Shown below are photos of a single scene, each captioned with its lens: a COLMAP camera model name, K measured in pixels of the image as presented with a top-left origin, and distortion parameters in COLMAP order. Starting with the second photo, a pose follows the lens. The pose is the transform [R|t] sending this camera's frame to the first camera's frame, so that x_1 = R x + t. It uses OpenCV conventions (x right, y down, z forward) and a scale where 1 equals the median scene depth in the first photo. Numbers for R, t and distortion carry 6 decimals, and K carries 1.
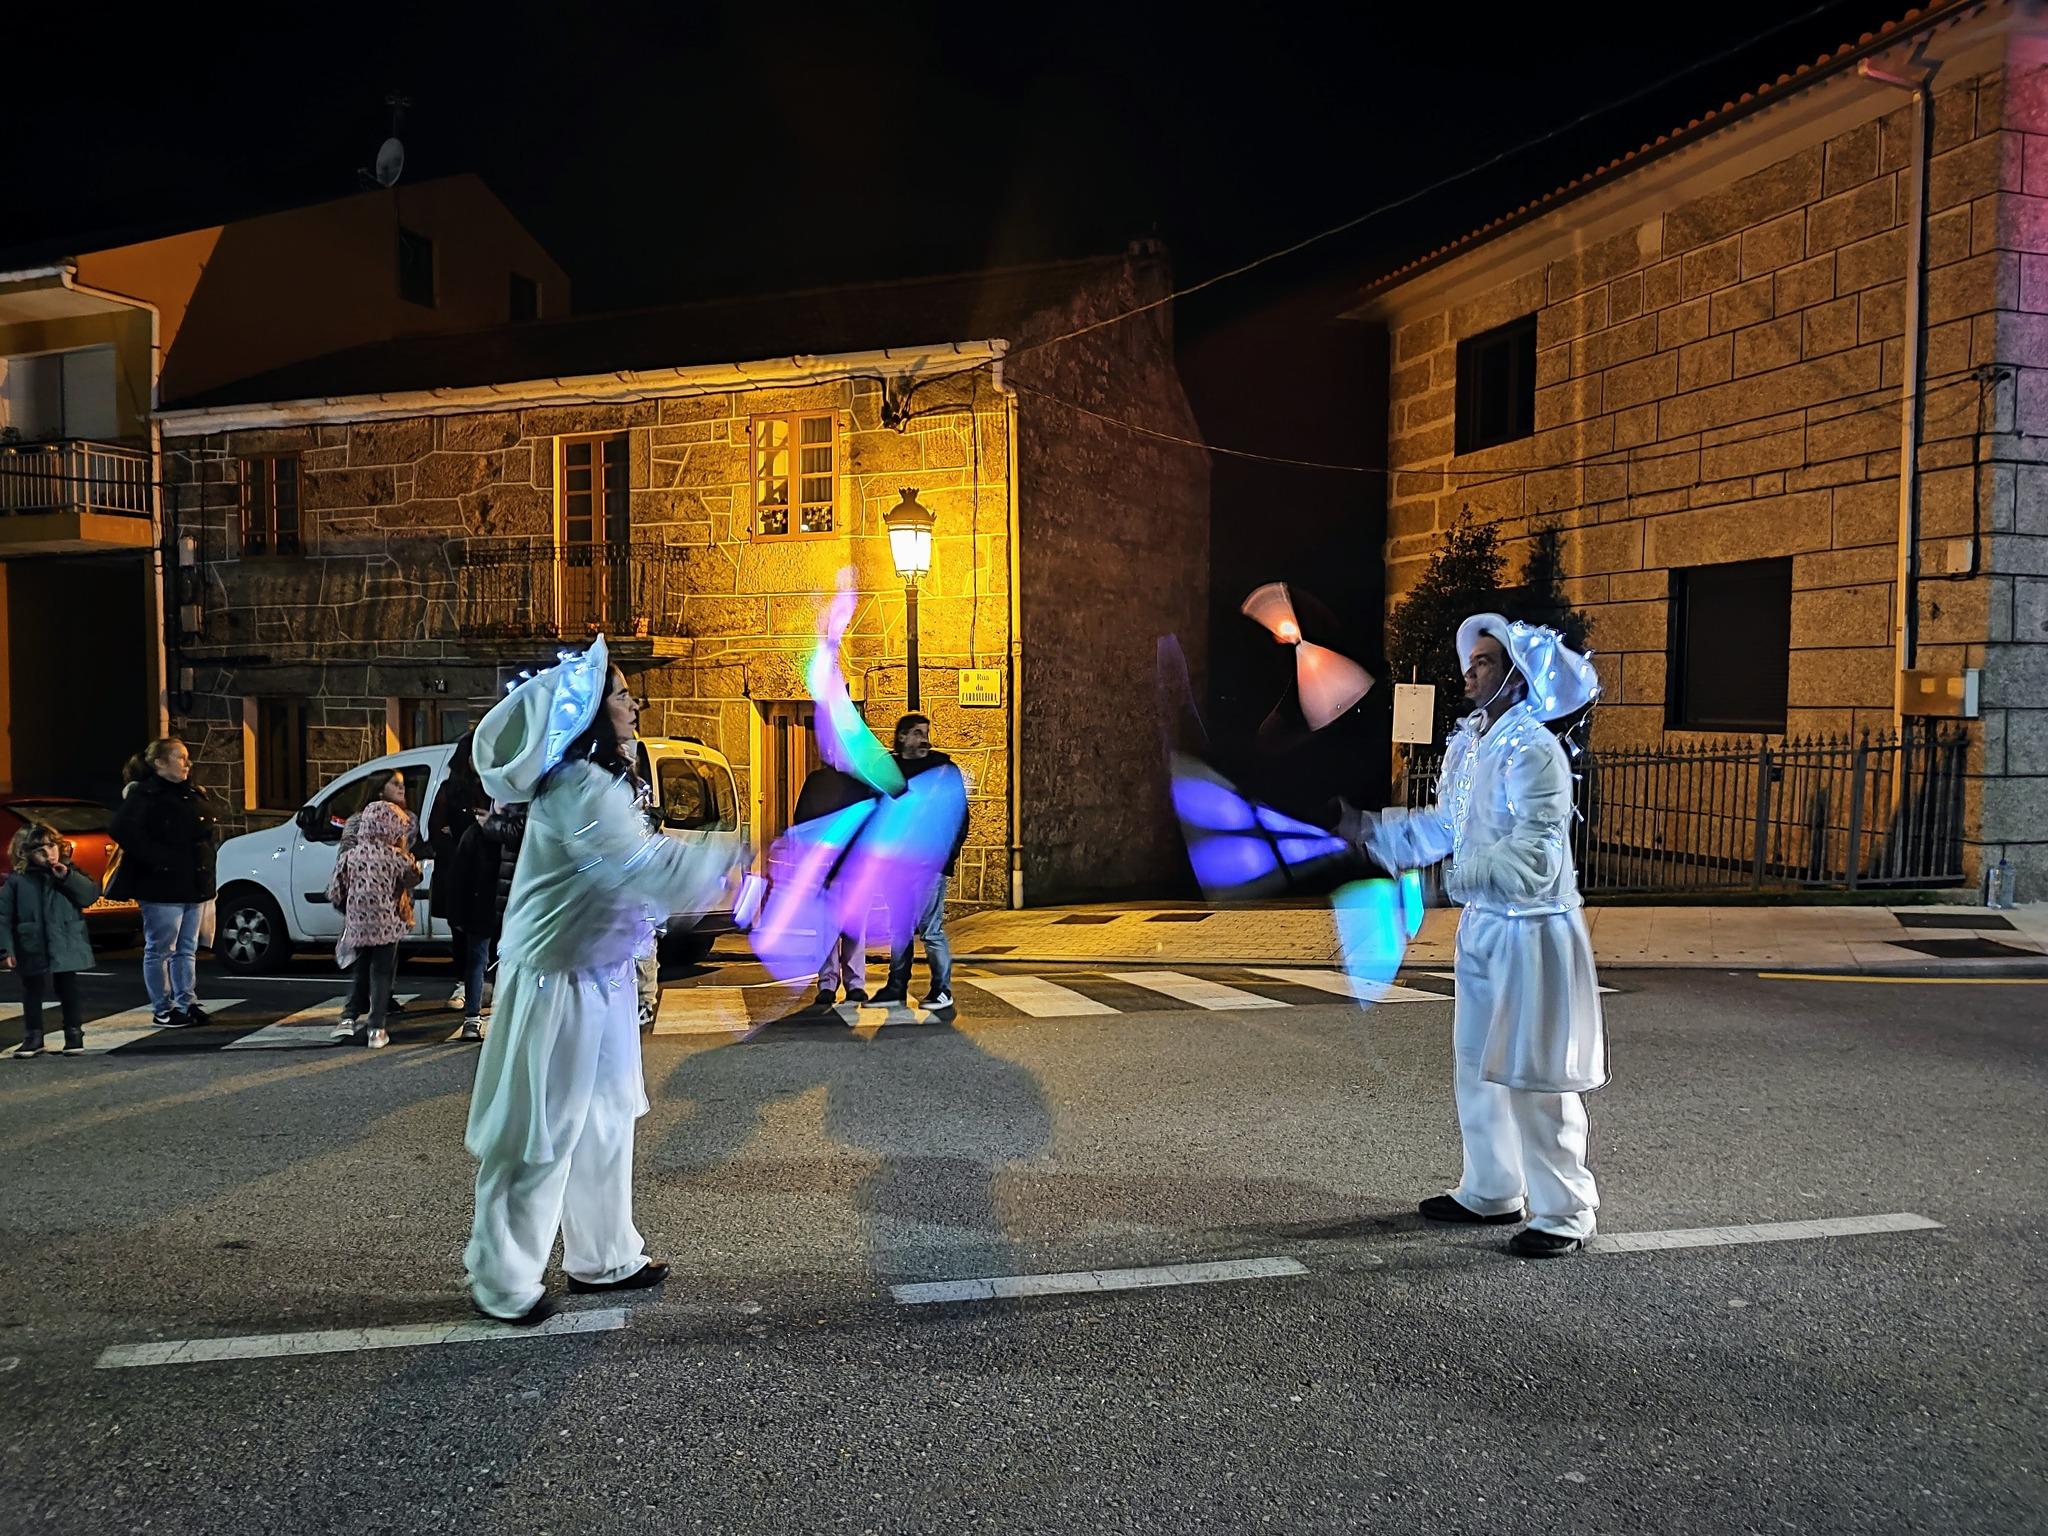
lens RADIAL K [[1484.2, 0, 1030.0], [0, 1484.2, 762.4], [0, 0, 1]] dist [0.064821, -0.078941]
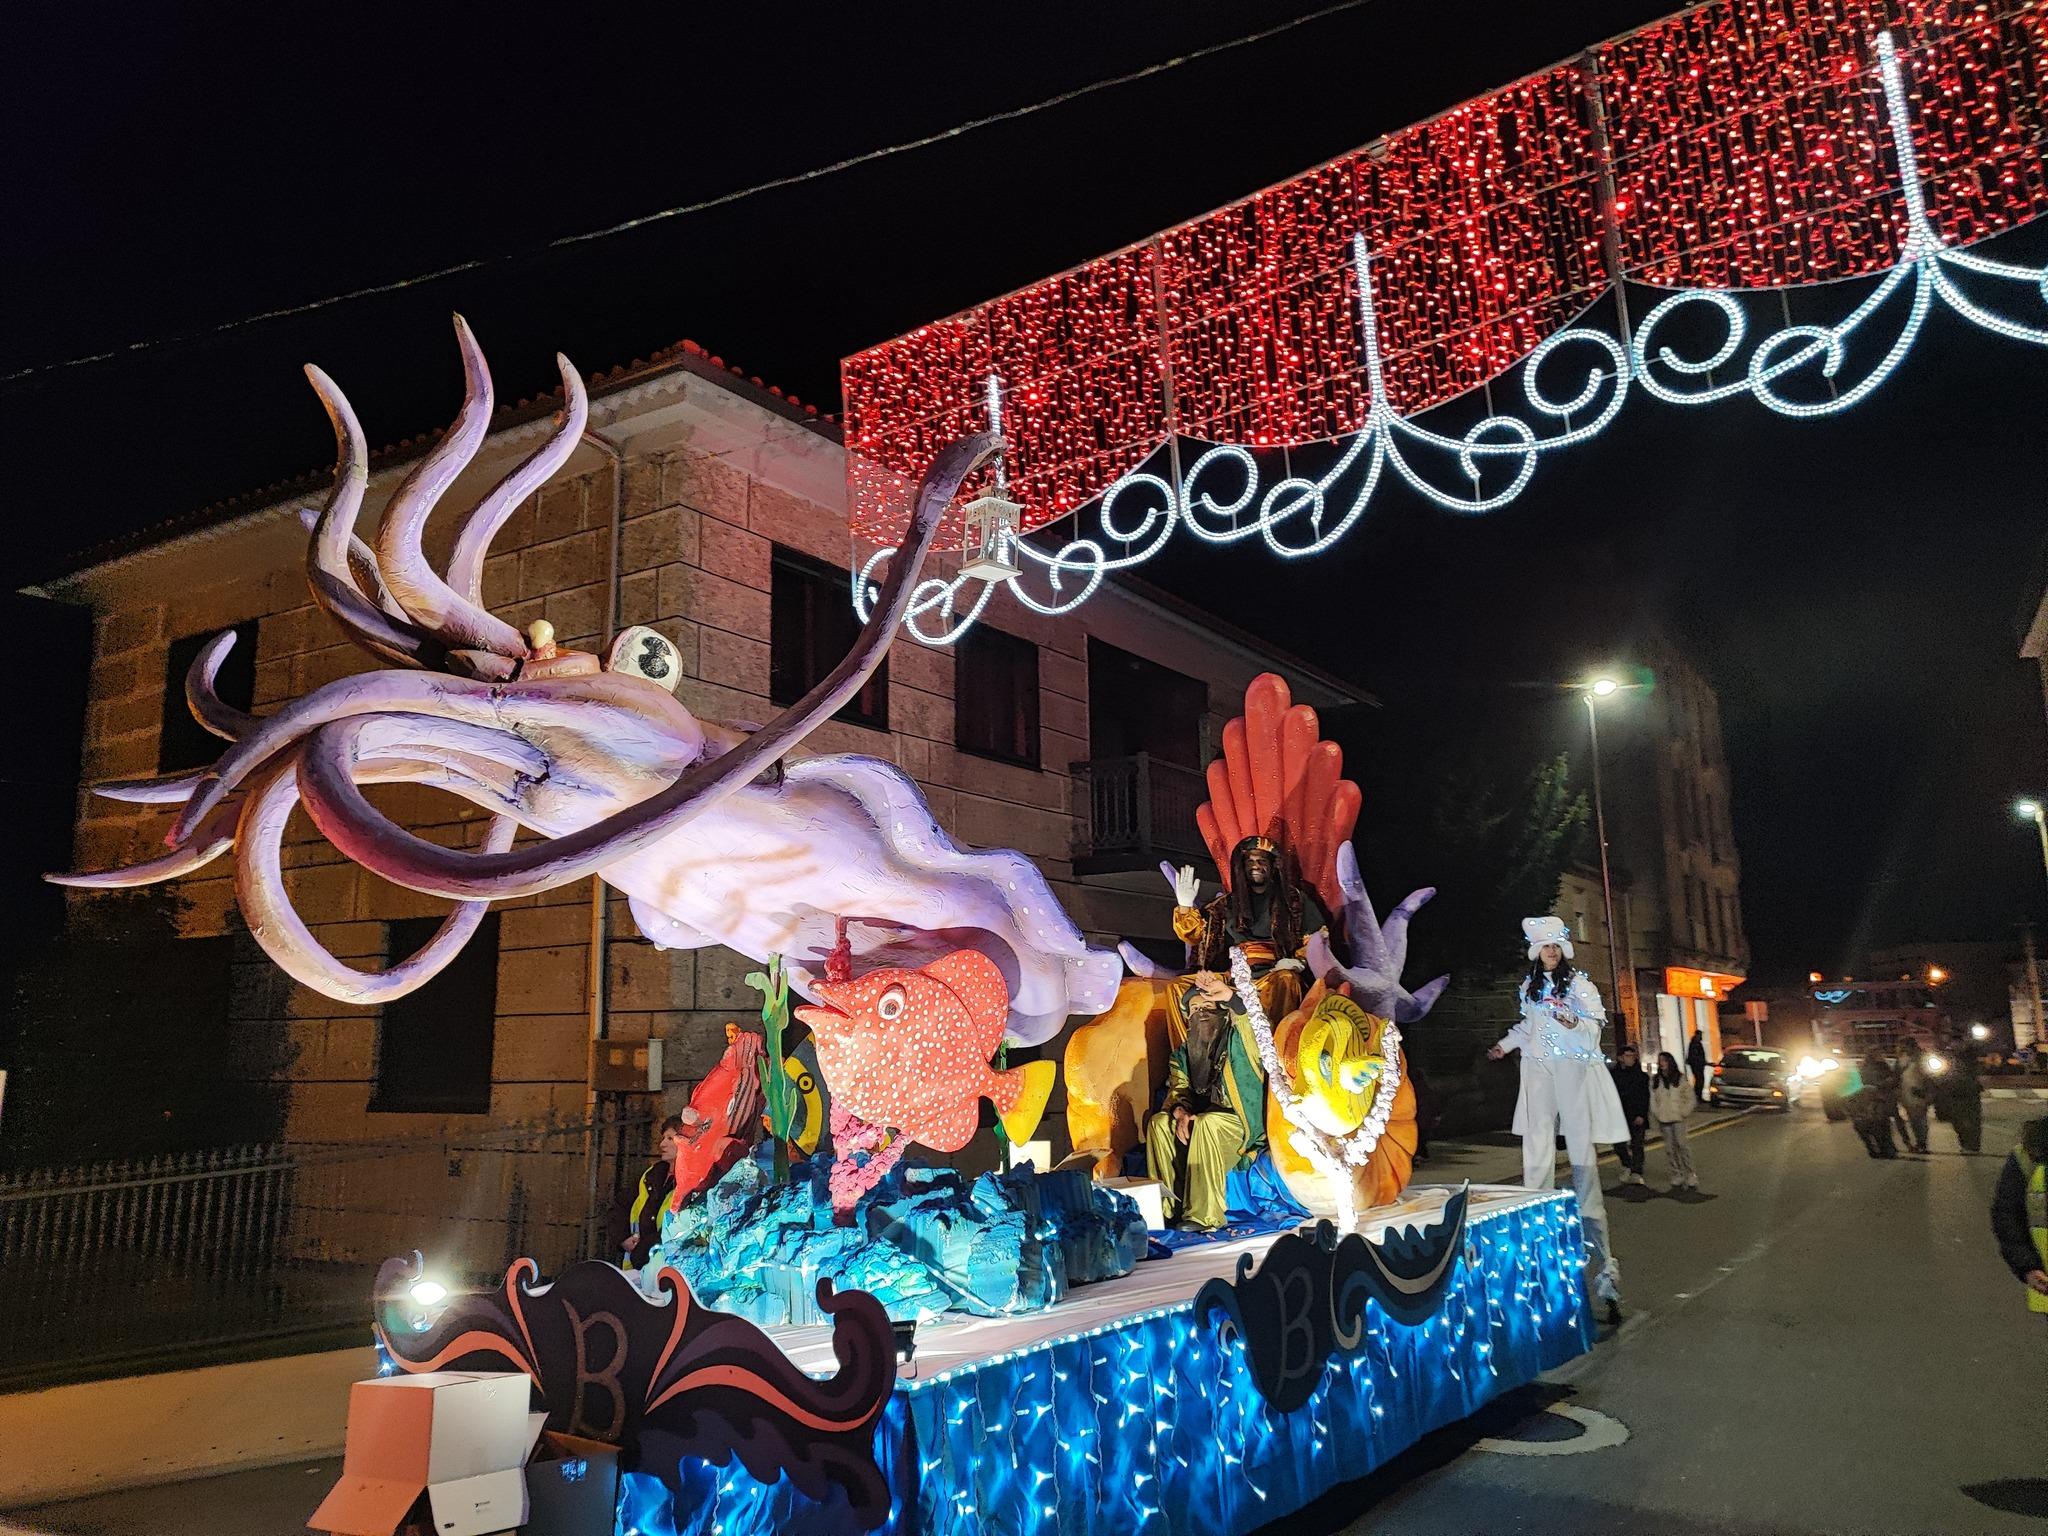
lens RADIAL K [[1474.3, 0, 1036.6], [0, 1474.3, 760.2], [0, 0, 1]] dist [0.058460, -0.058924]
pose [[0.761964, 0.094737, 0.640653, 0.188225], [0.051886, 0.977132, -0.206204, -0.027395], [-0.645538, 0.190361, 0.739624, 0.119746]]
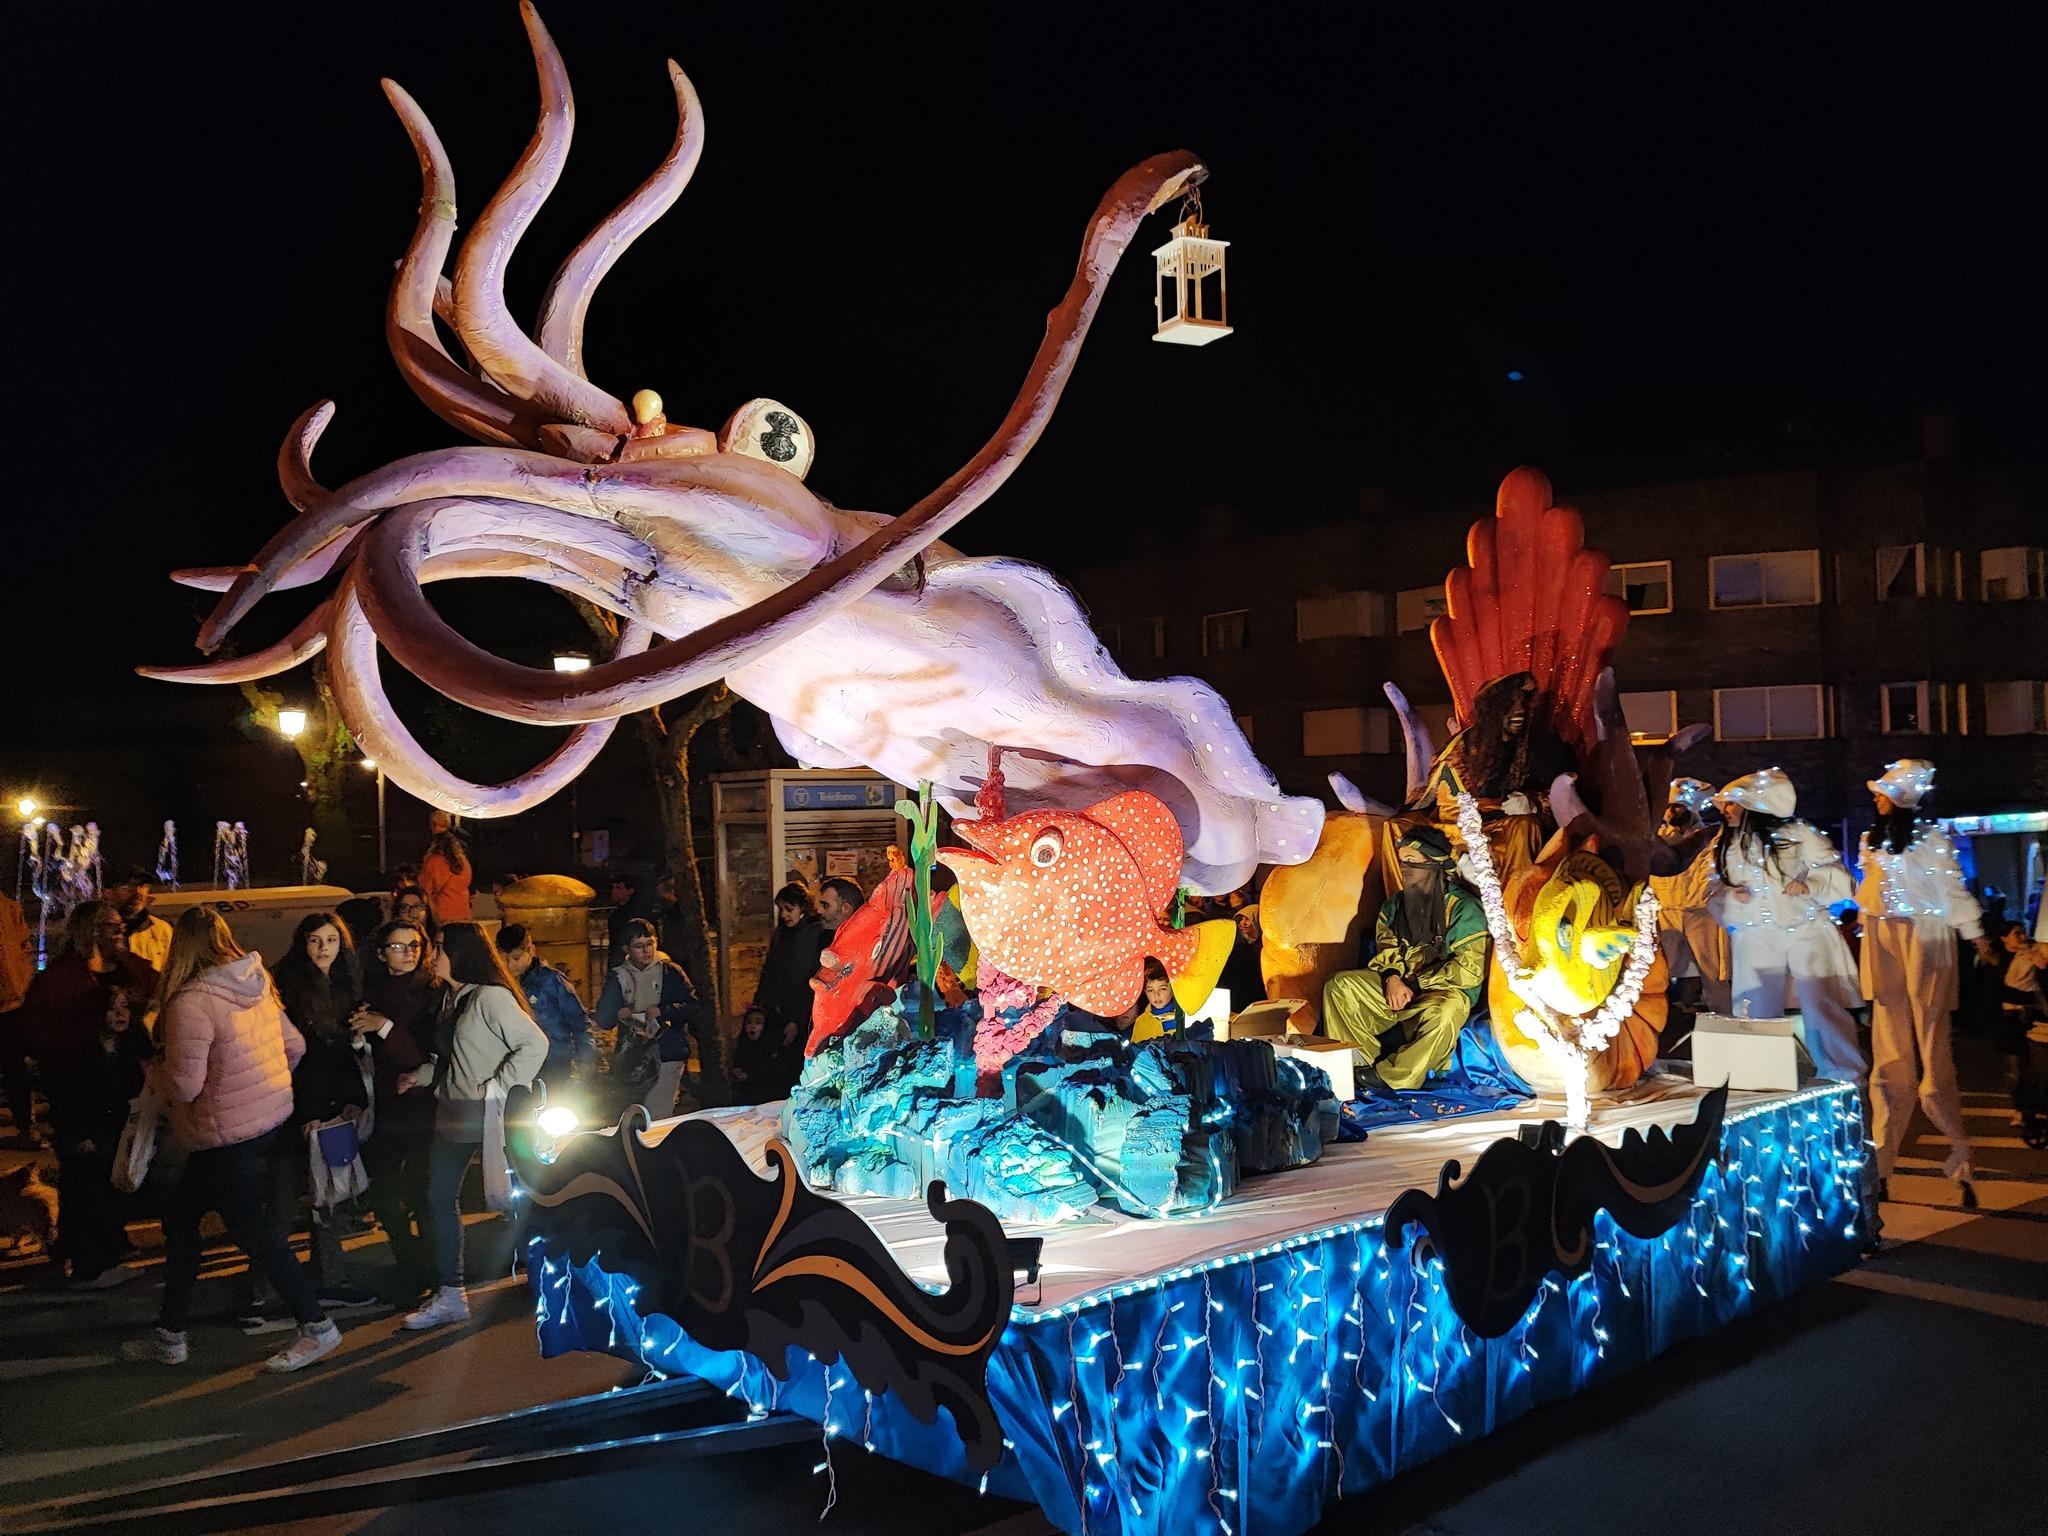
lens RADIAL K [[1474.3, 0, 1036.6], [0, 1474.3, 760.2], [0, 0, 1]] dist [0.058460, -0.058924]
pose [[0.849406, 0.039595, 0.526252, 0.319273], [-0.002341, 0.997454, -0.071269, -0.071927], [-0.527734, 0.059305, 0.847337, 0.231929]]
